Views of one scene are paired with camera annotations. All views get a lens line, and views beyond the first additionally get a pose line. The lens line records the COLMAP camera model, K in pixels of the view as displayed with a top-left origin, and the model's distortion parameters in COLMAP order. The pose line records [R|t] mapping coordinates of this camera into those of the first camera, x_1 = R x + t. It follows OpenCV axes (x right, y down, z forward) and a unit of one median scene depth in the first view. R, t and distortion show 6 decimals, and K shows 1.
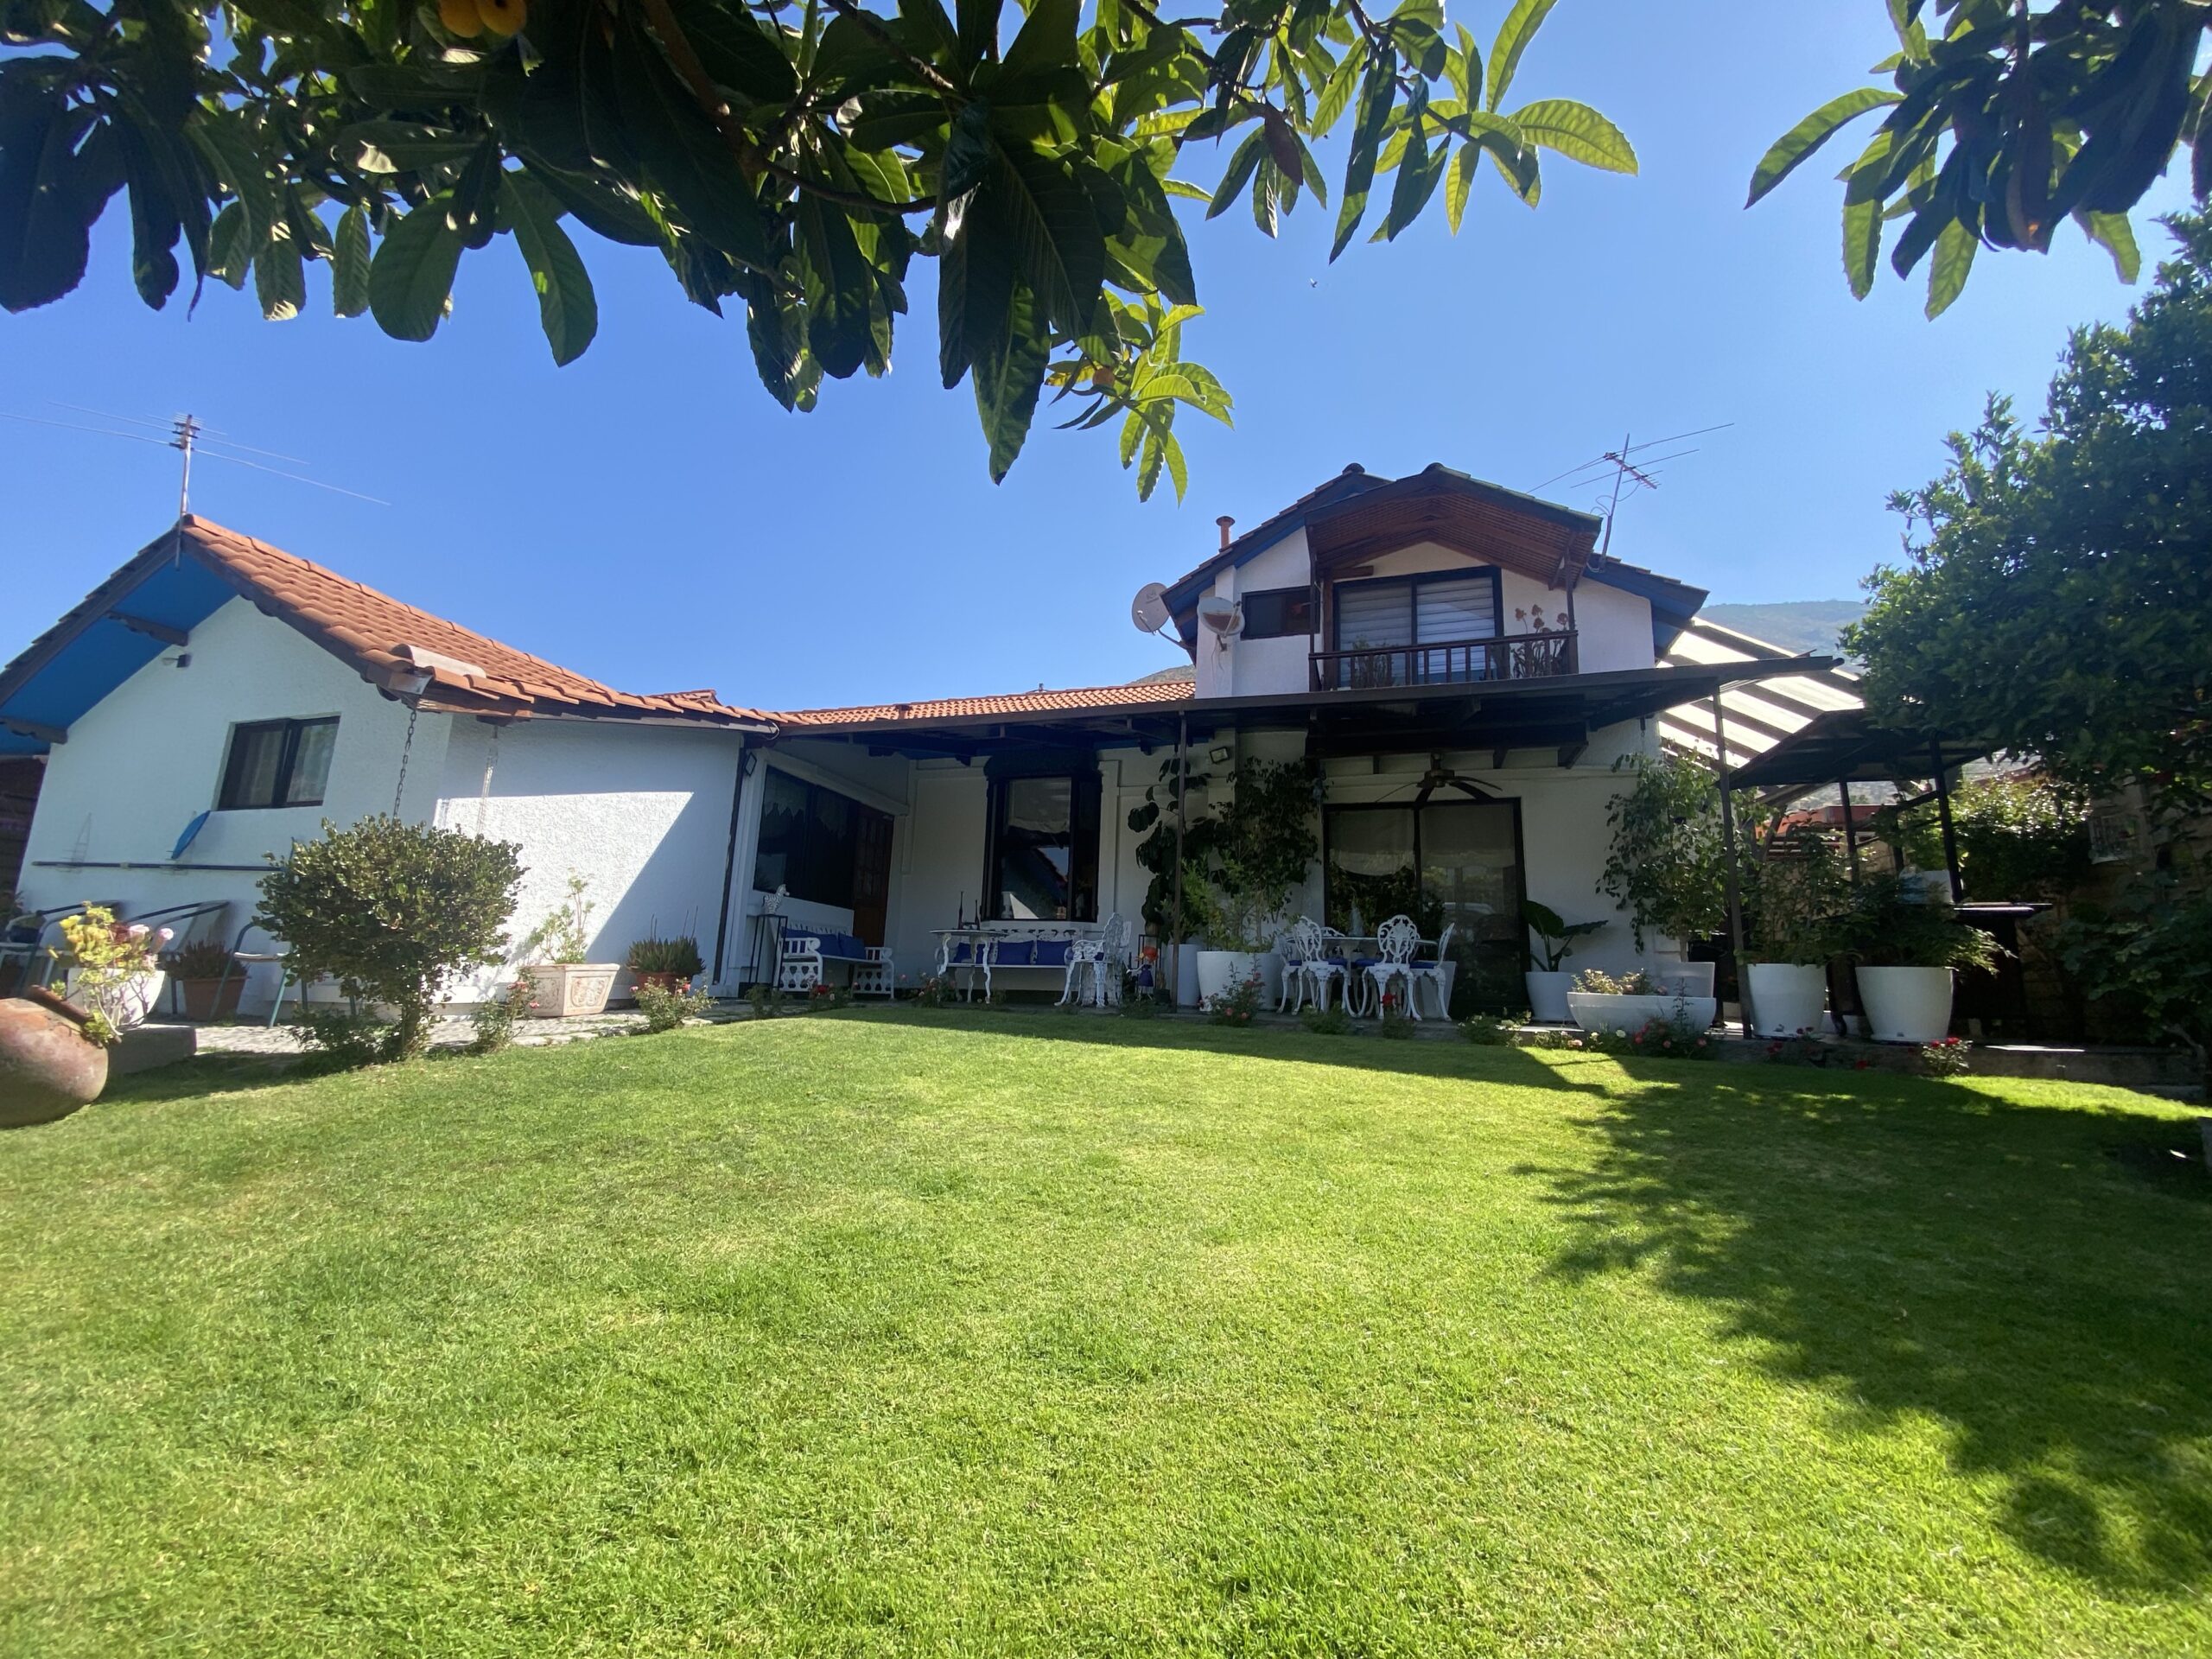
lens RADIAL K [[885.2, 0, 1092.4], [0, 885.2, 831.4], [0, 0, 1]] dist [0.008385, -0.015074]
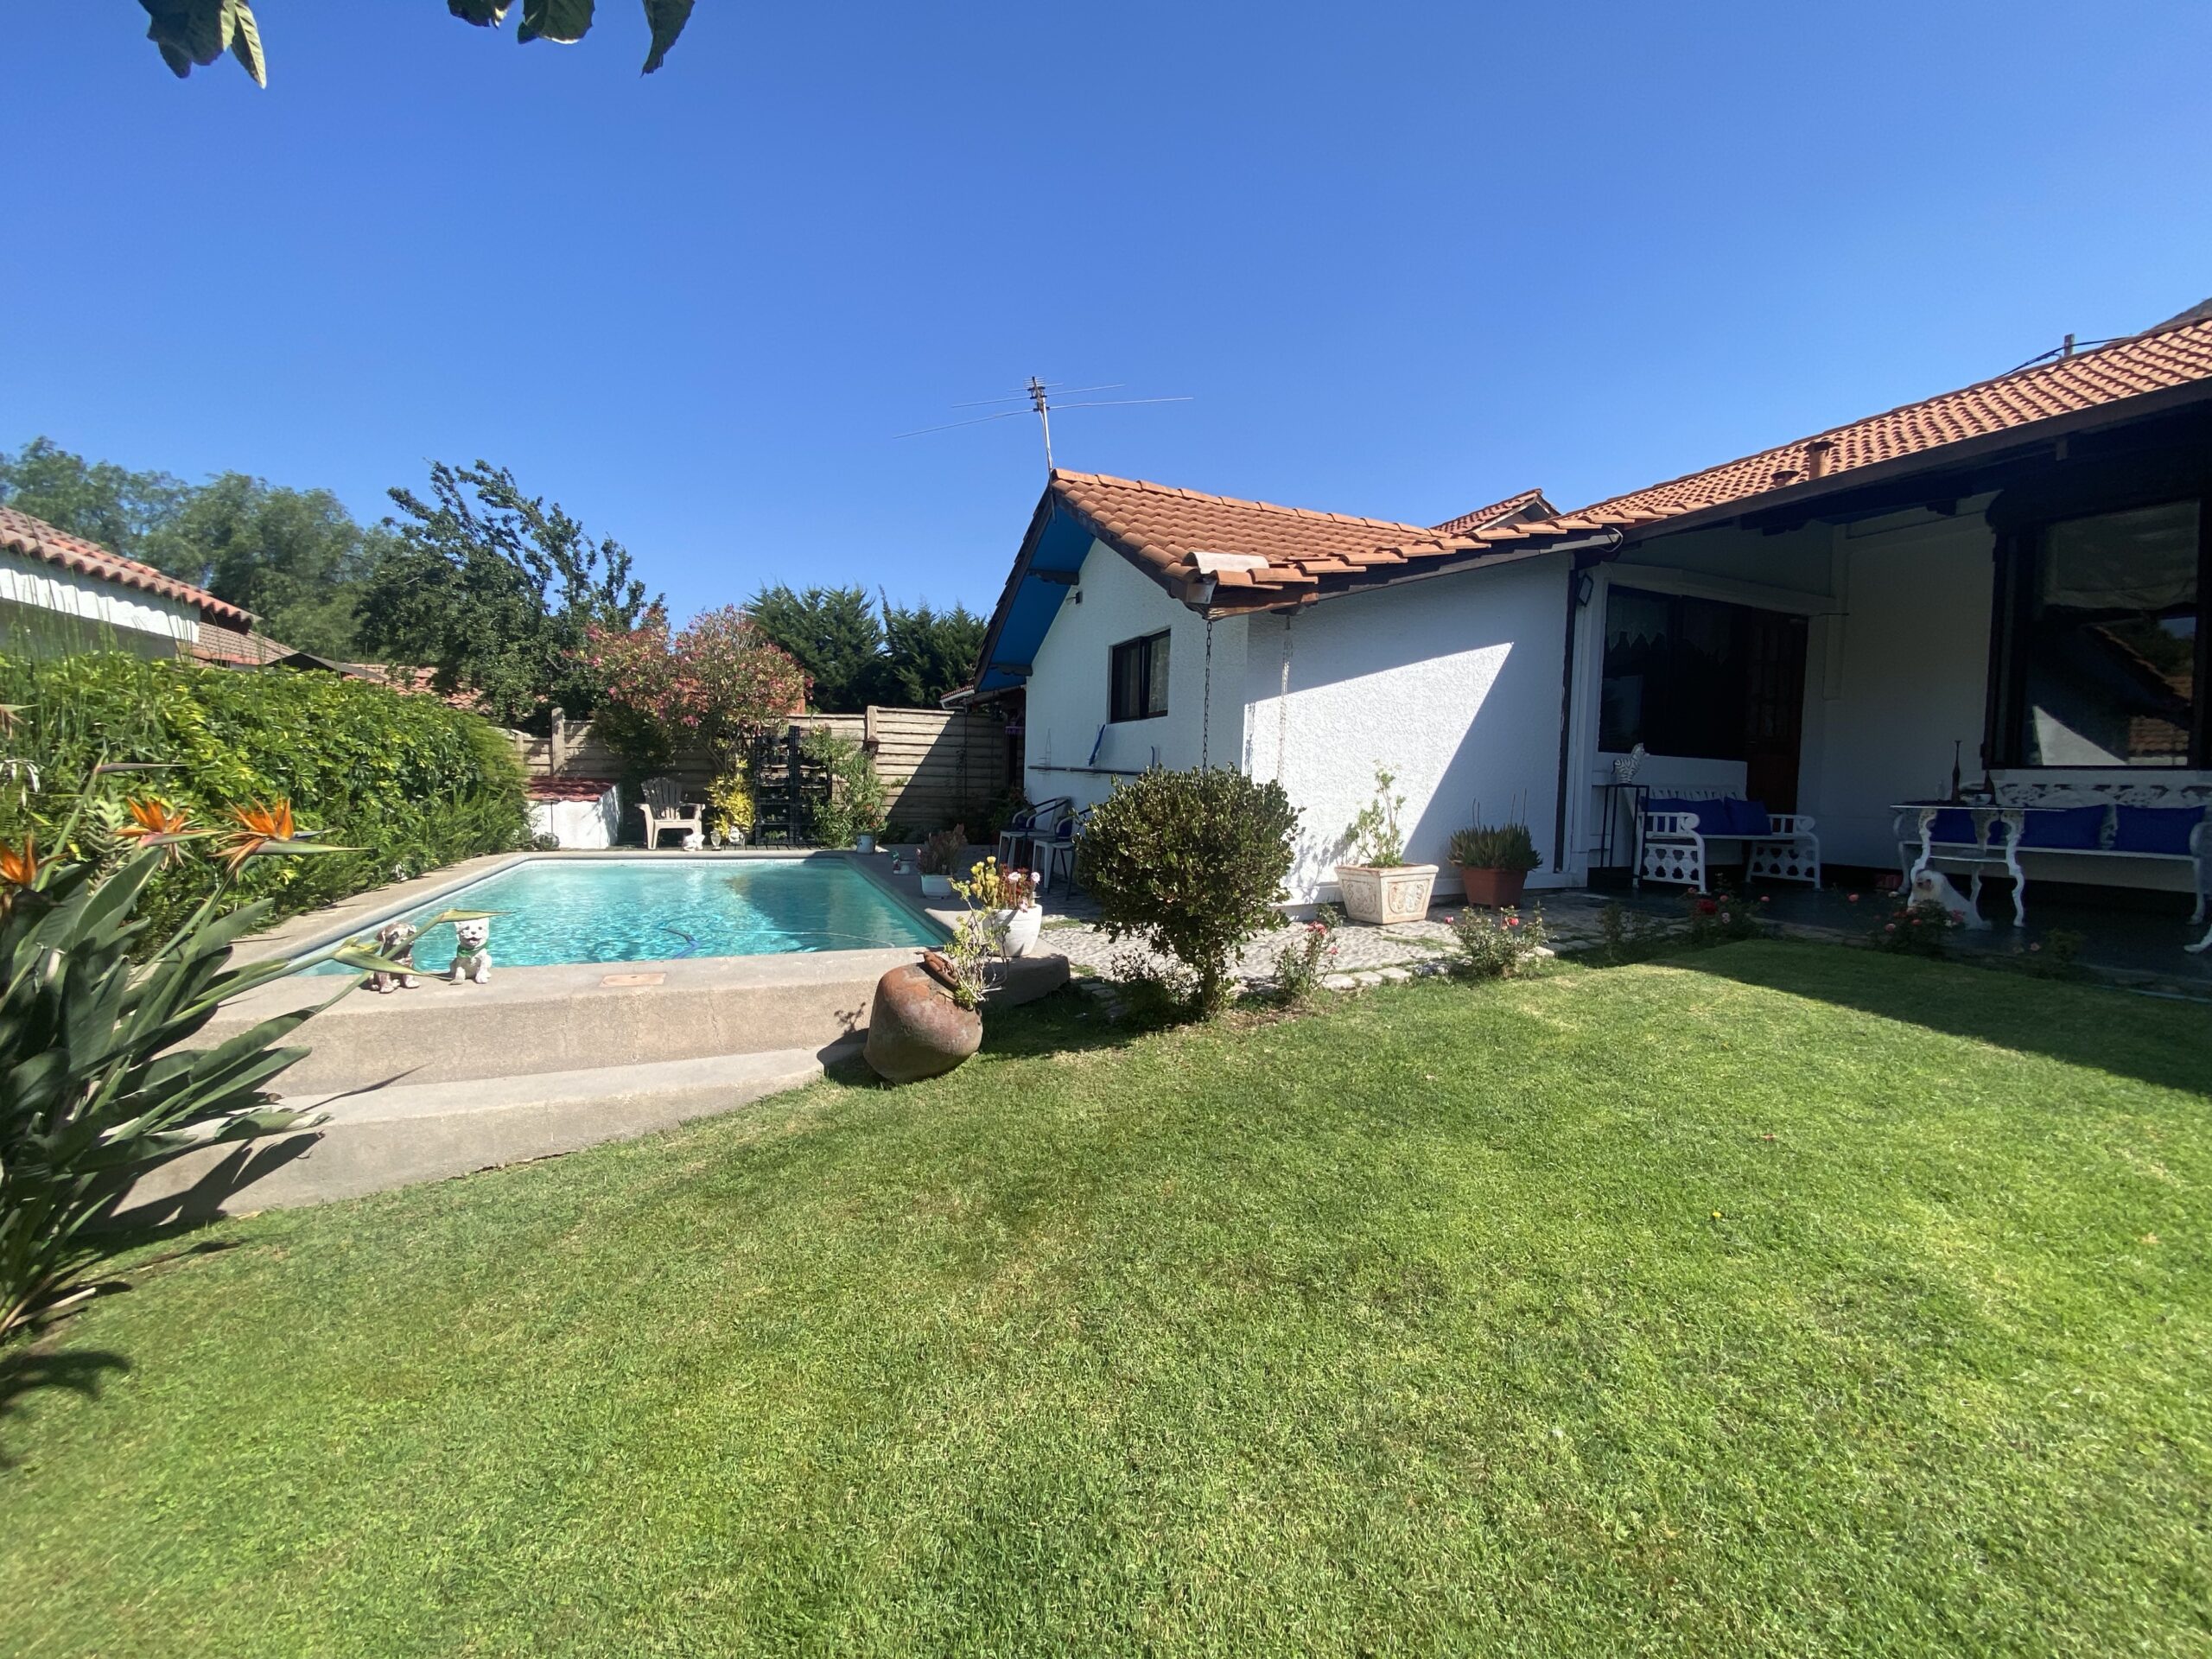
lens RADIAL K [[874.7, 0, 1106.0], [0, 874.7, 829.5], [0, 0, 1]] dist [0.013911, -0.017704]
pose [[0.638050, 0.023871, -0.769625, -0.092702], [0.141215, 0.978939, 0.147437, -0.065924], [0.756935, -0.202755, 0.621241, 0.261421]]
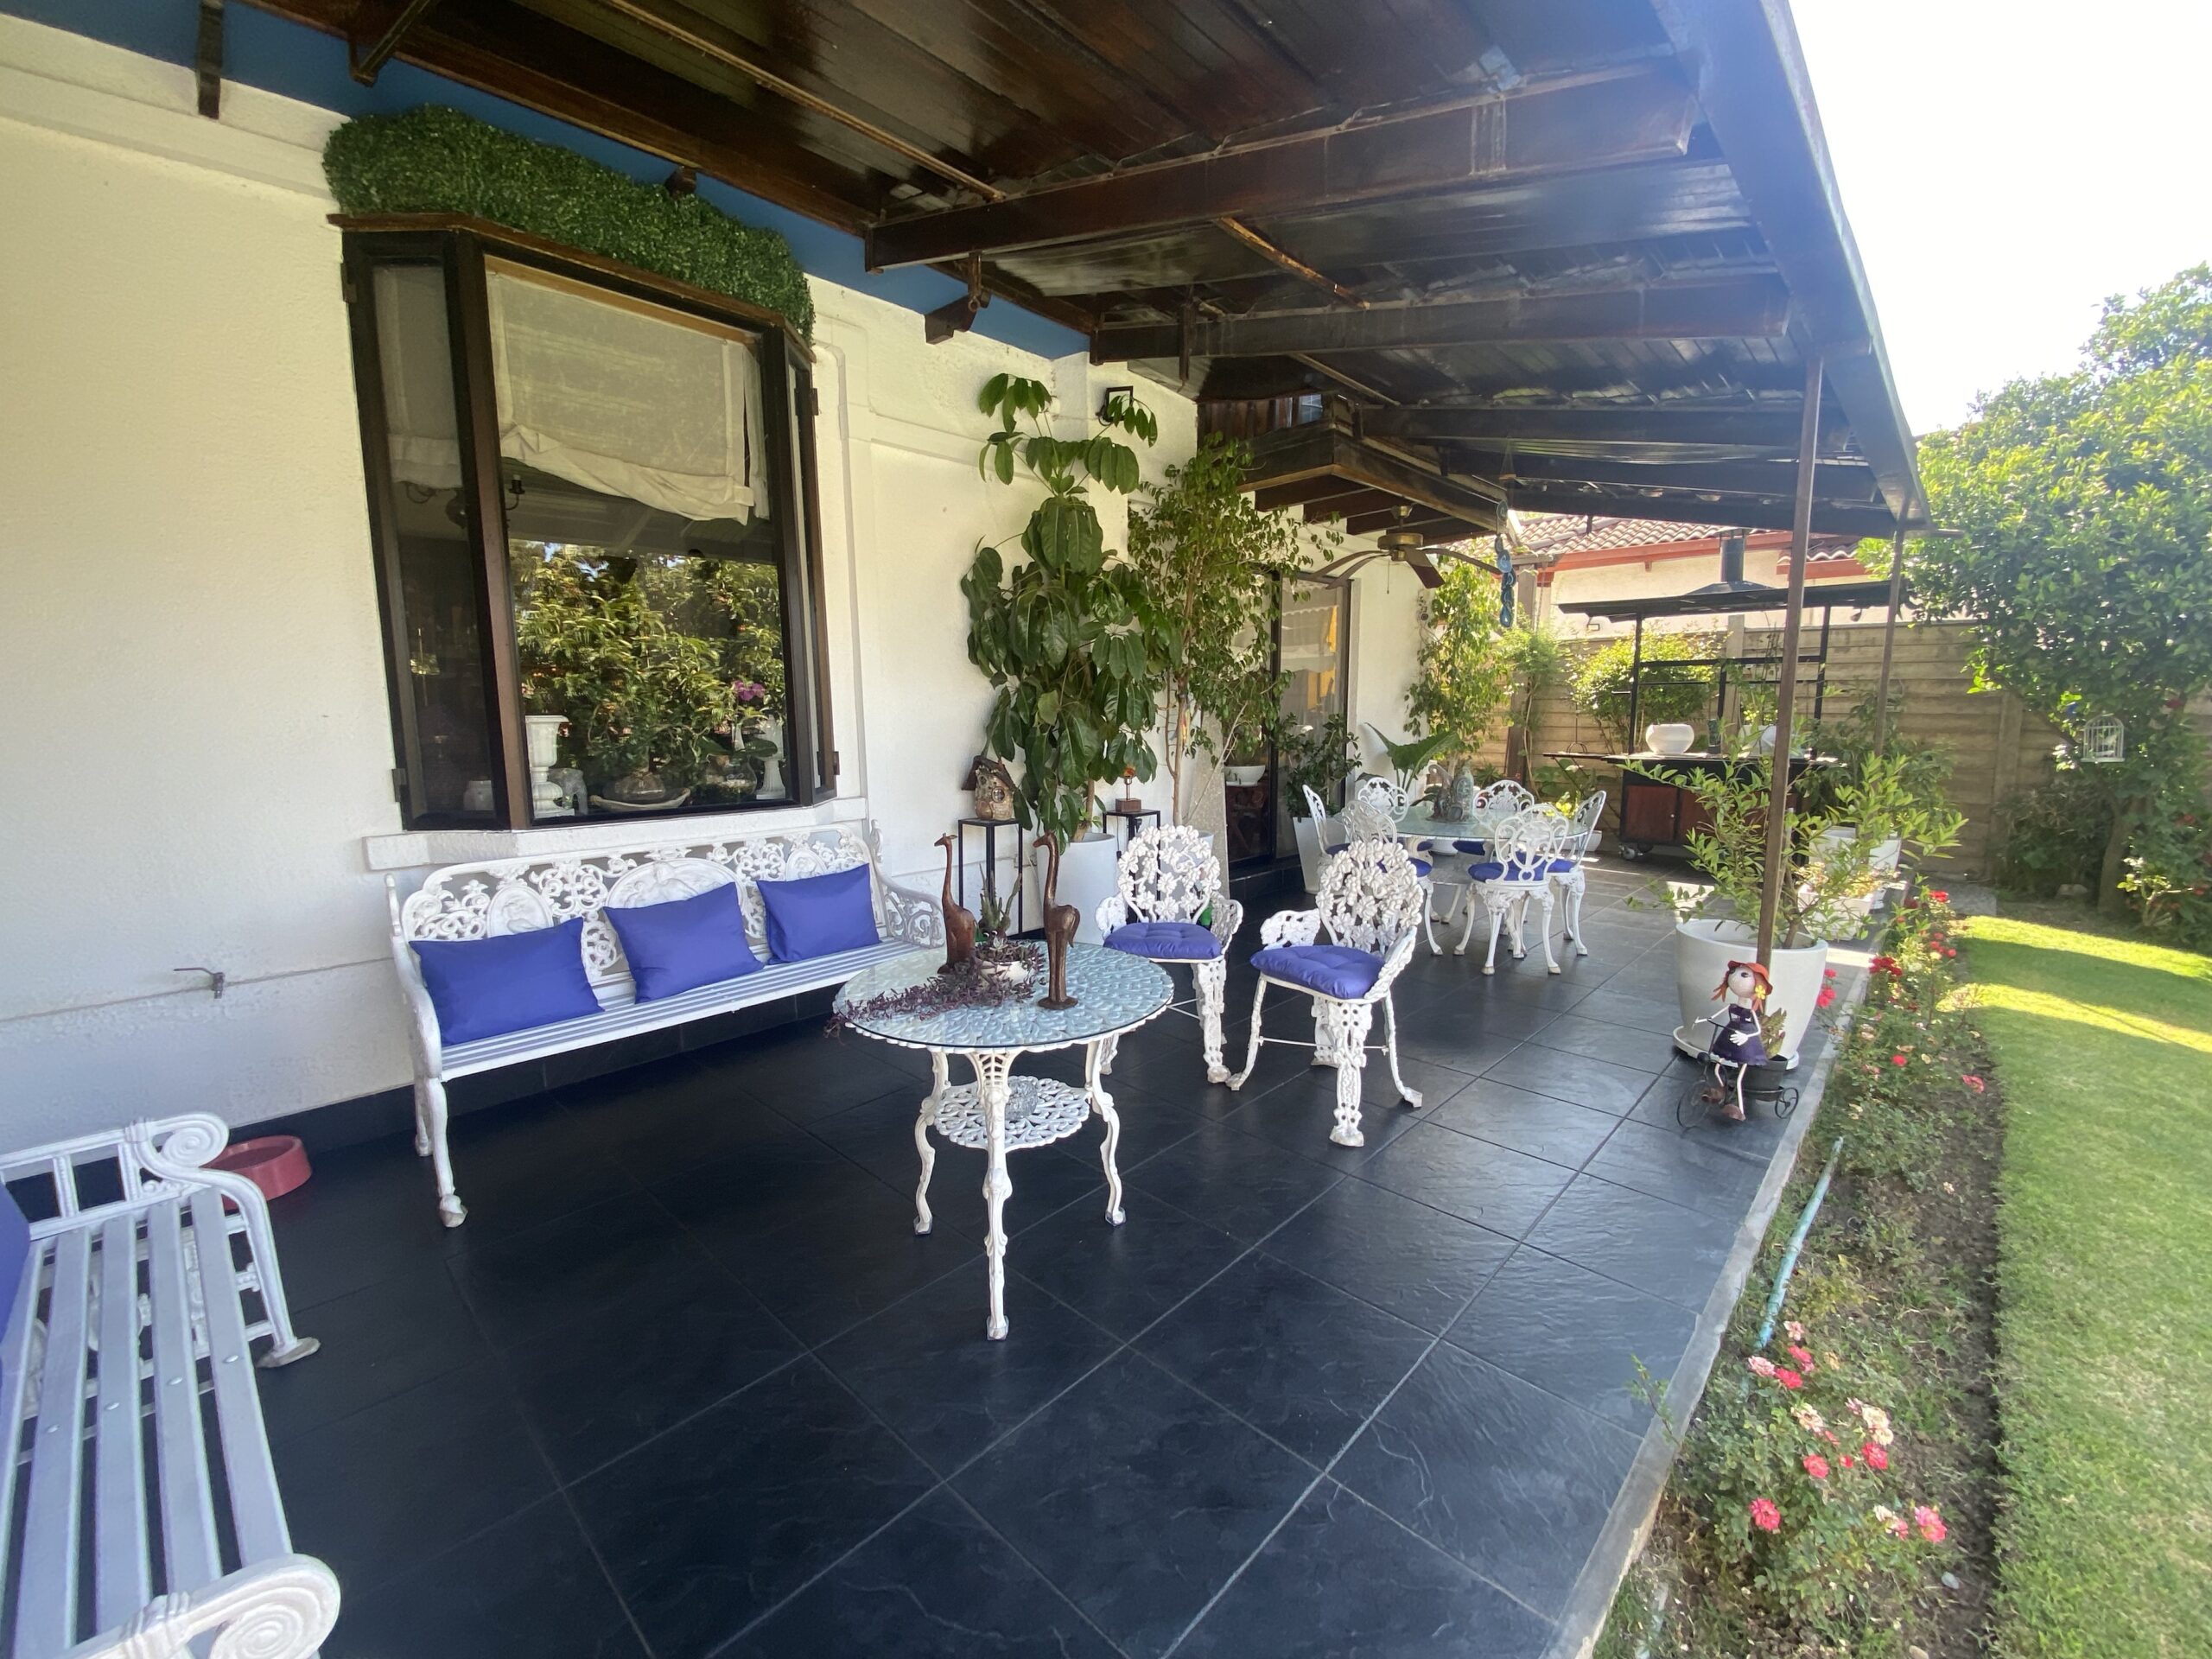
lens RADIAL K [[877.5, 0, 1115.7], [0, 877.5, 833.9], [0, 0, 1]] dist [0.042196, -0.027734]
pose [[0.465568, -0.157559, 0.870874, -0.504401], [-0.140175, 0.958476, 0.248345, 0.017064], [-0.873841, -0.237696, 0.424150, 1.357972]]
